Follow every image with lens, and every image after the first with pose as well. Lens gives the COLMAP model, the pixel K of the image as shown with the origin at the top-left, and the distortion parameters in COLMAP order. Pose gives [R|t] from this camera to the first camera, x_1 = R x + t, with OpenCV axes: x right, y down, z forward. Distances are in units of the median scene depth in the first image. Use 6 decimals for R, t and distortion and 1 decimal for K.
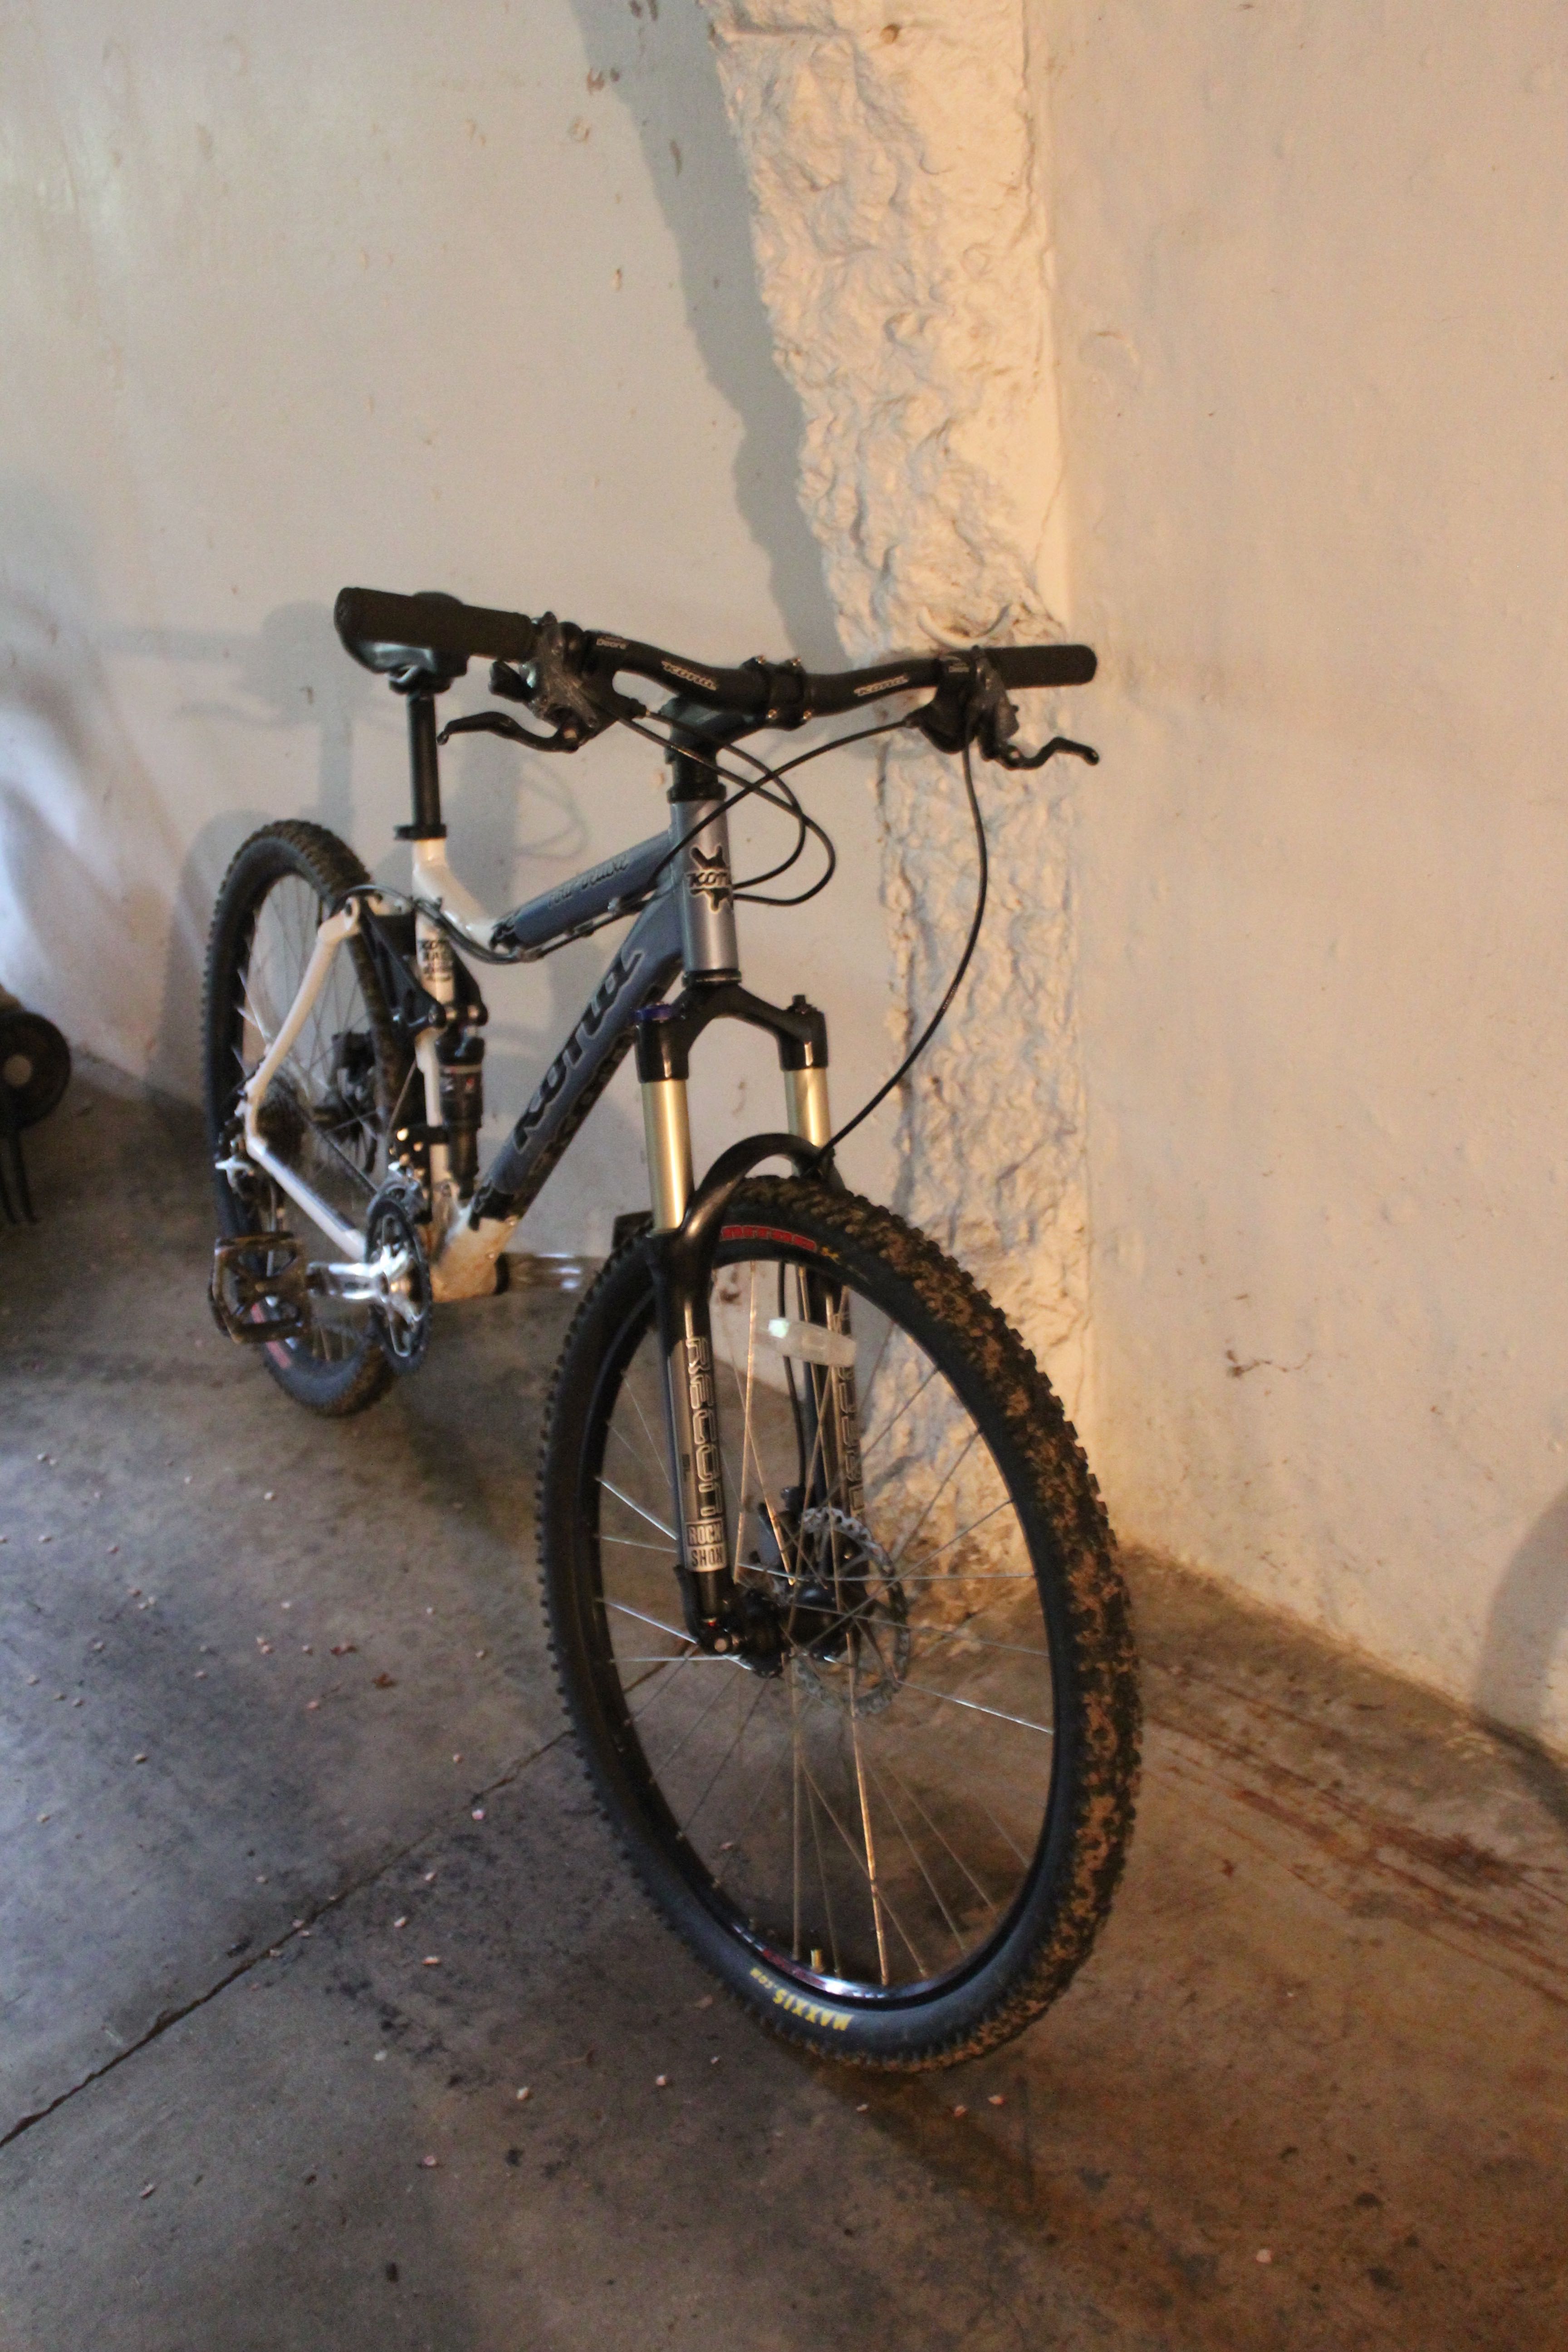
lens RADIAL K [[2294.0, 0, 800.1], [0, 2294.0, 1208.1], [0, 0, 1]] dist [-0.139547, 0.016988]
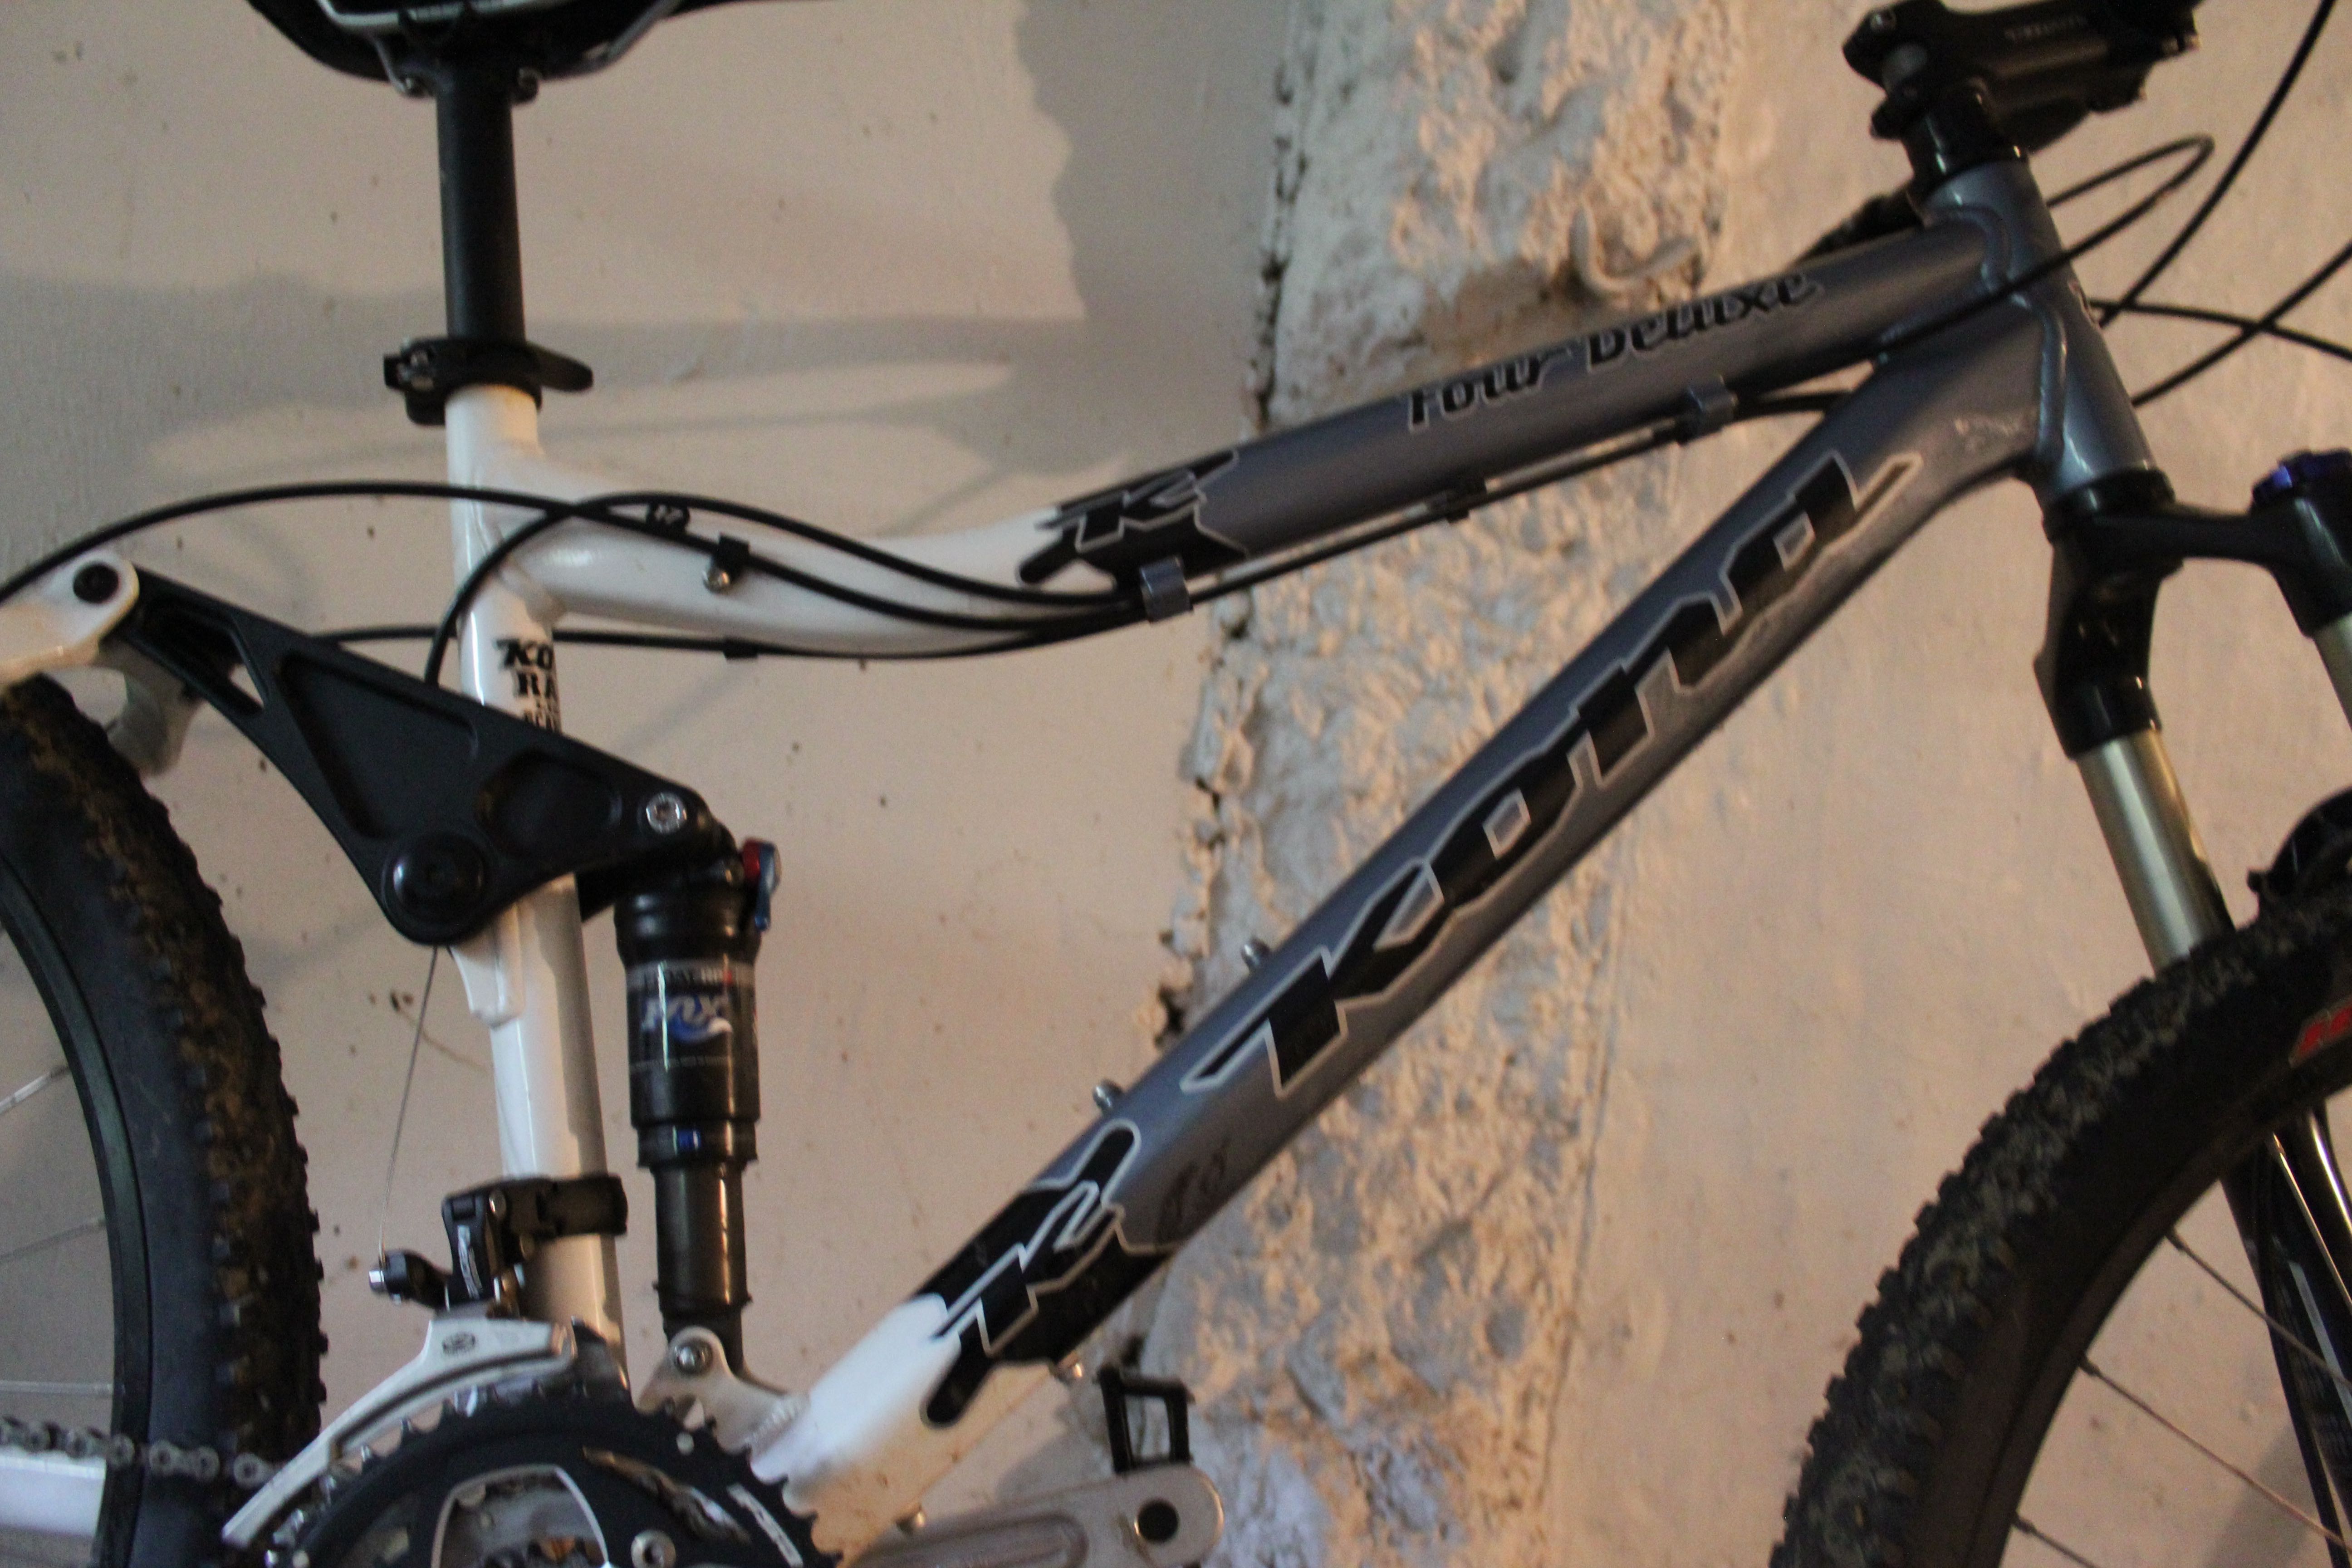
lens RADIAL K [[1935.9, 0, 1176.0], [0, 1935.9, 784.0], [0, 0, 1]] dist [-0.179402, 0.164640]
pose [[0.495764, 0.182108, 0.849149, -0.373265], [0.256706, 0.903348, -0.343605, 0.028890], [-0.829650, 0.388329, 0.401099, 0.846450]]
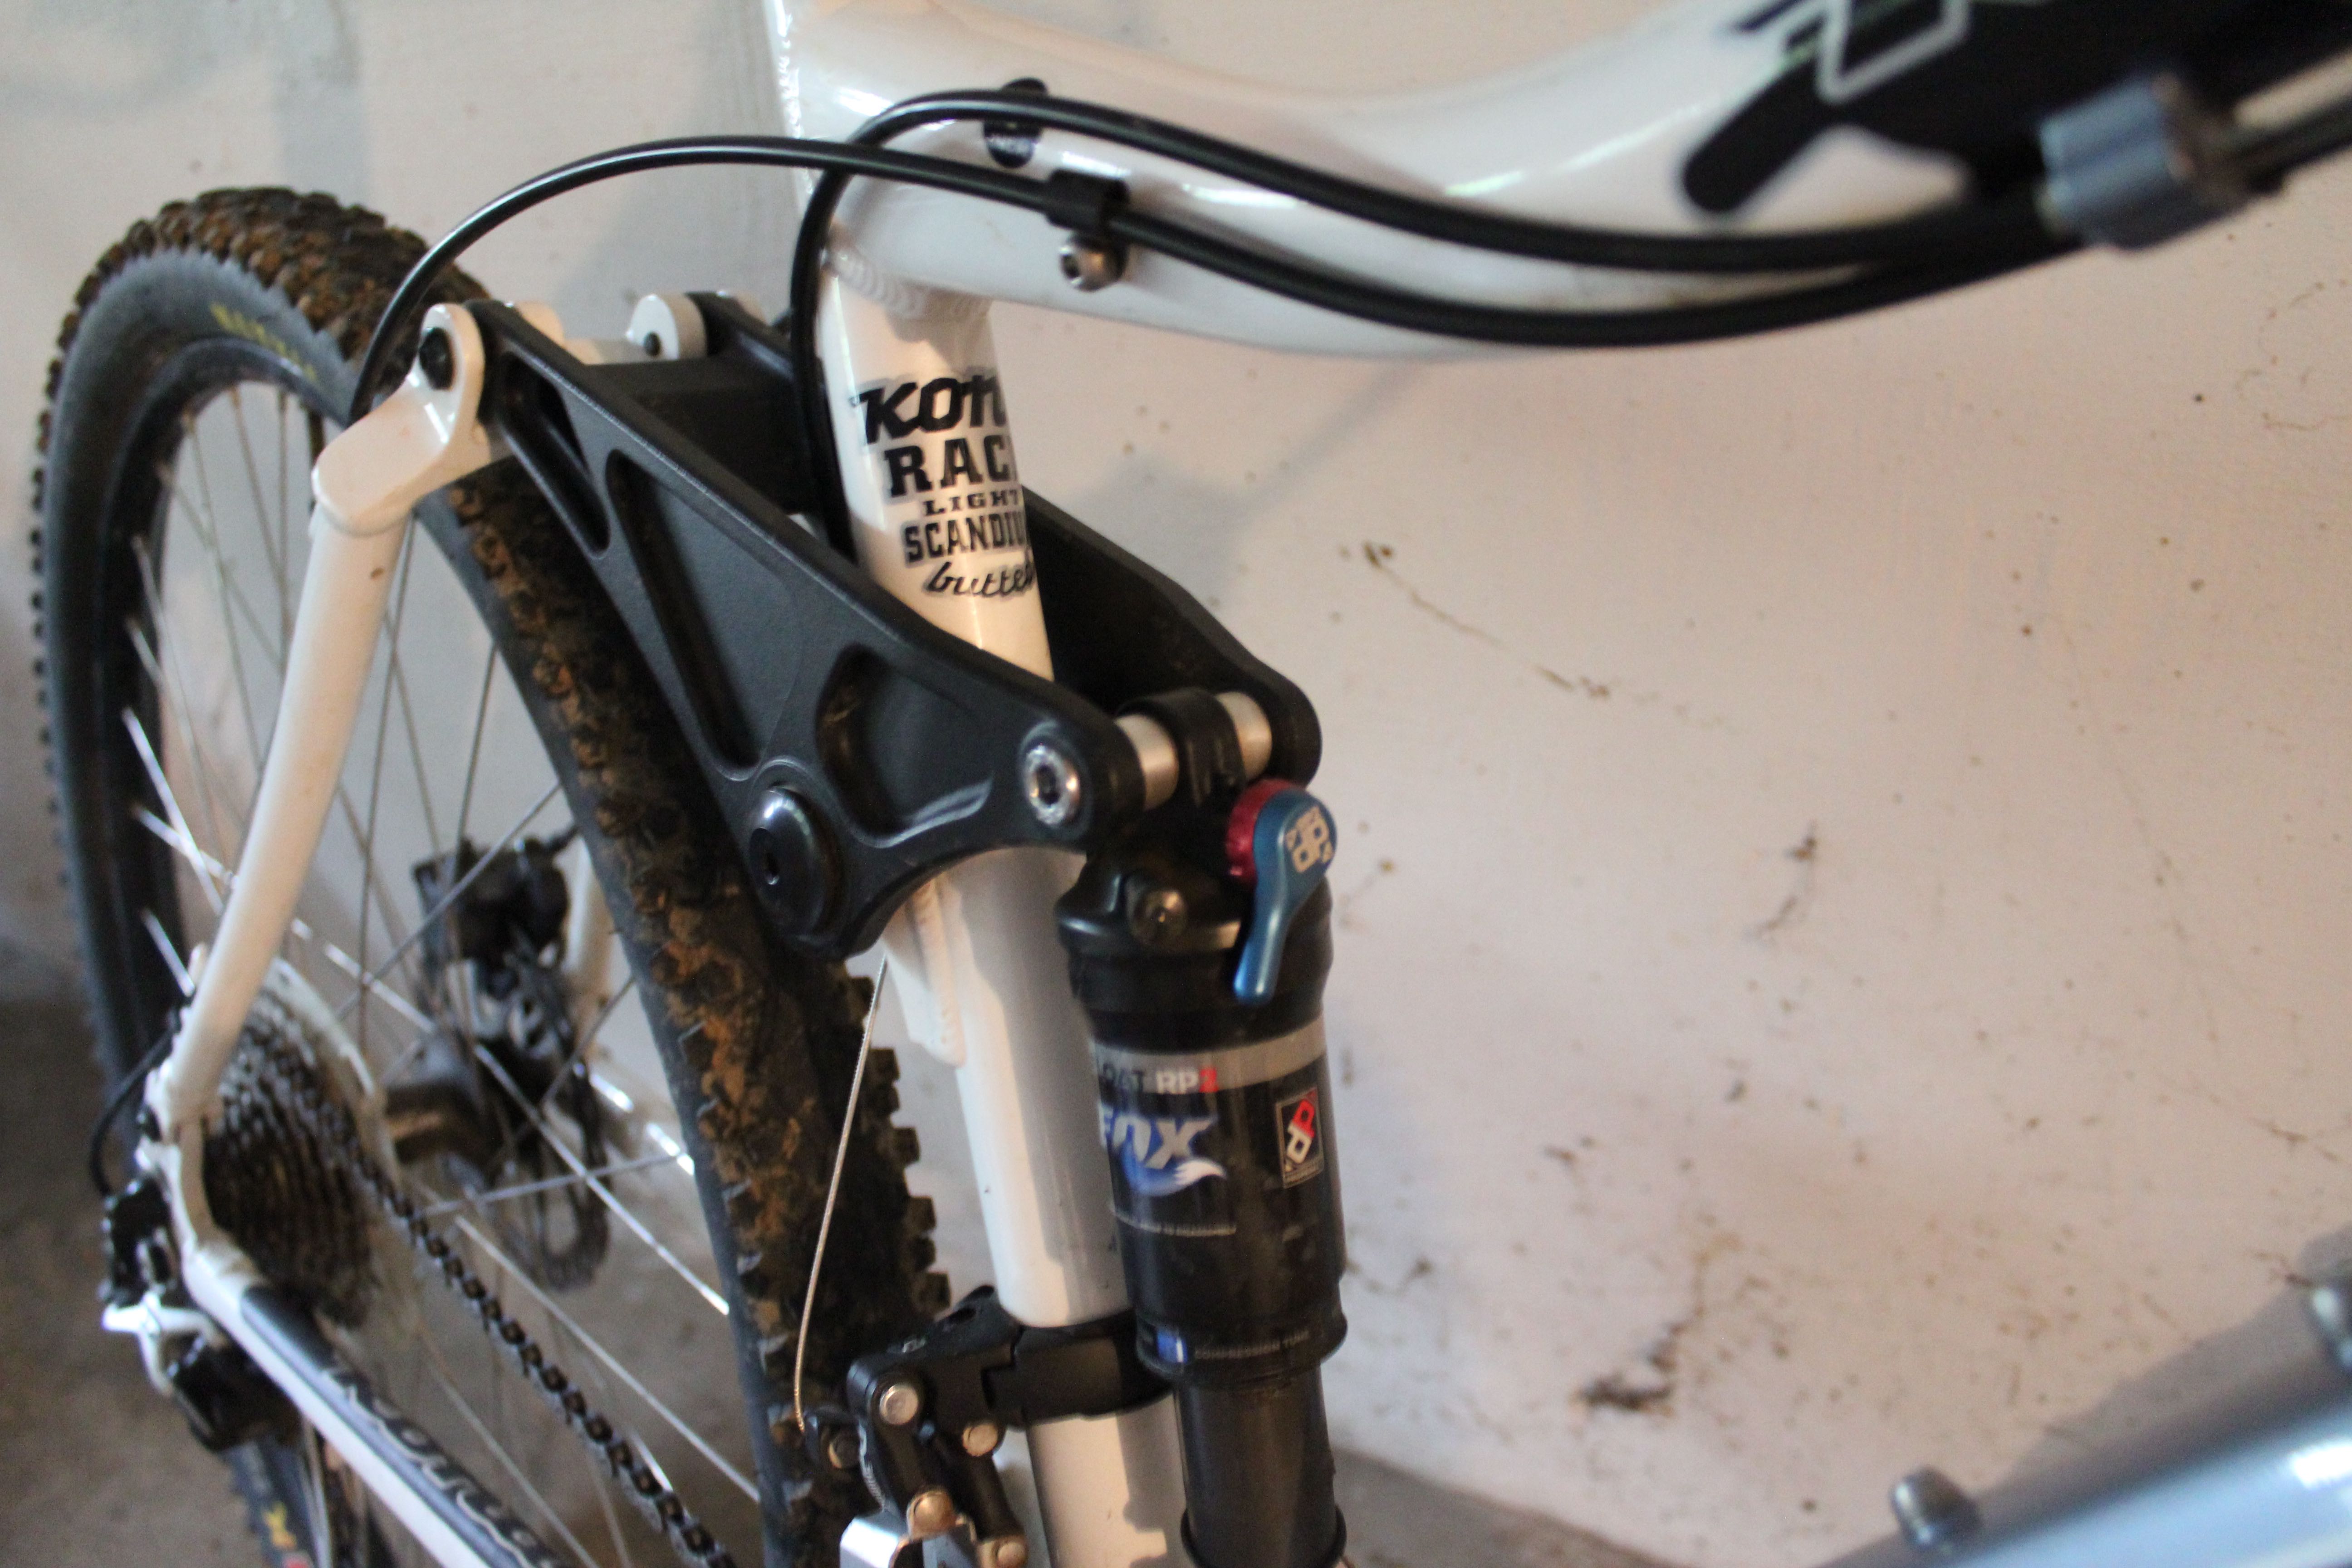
lens RADIAL K [[1935.9, 0, 1176.0], [0, 1935.9, 784.0], [0, 0, 1]] dist [-0.179402, 0.164640]
pose [[0.970974, -0.142682, 0.191969, -0.184310], [0.149037, 0.988649, -0.019009, -0.081991], [-0.187078, 0.047068, 0.981217, 0.880868]]
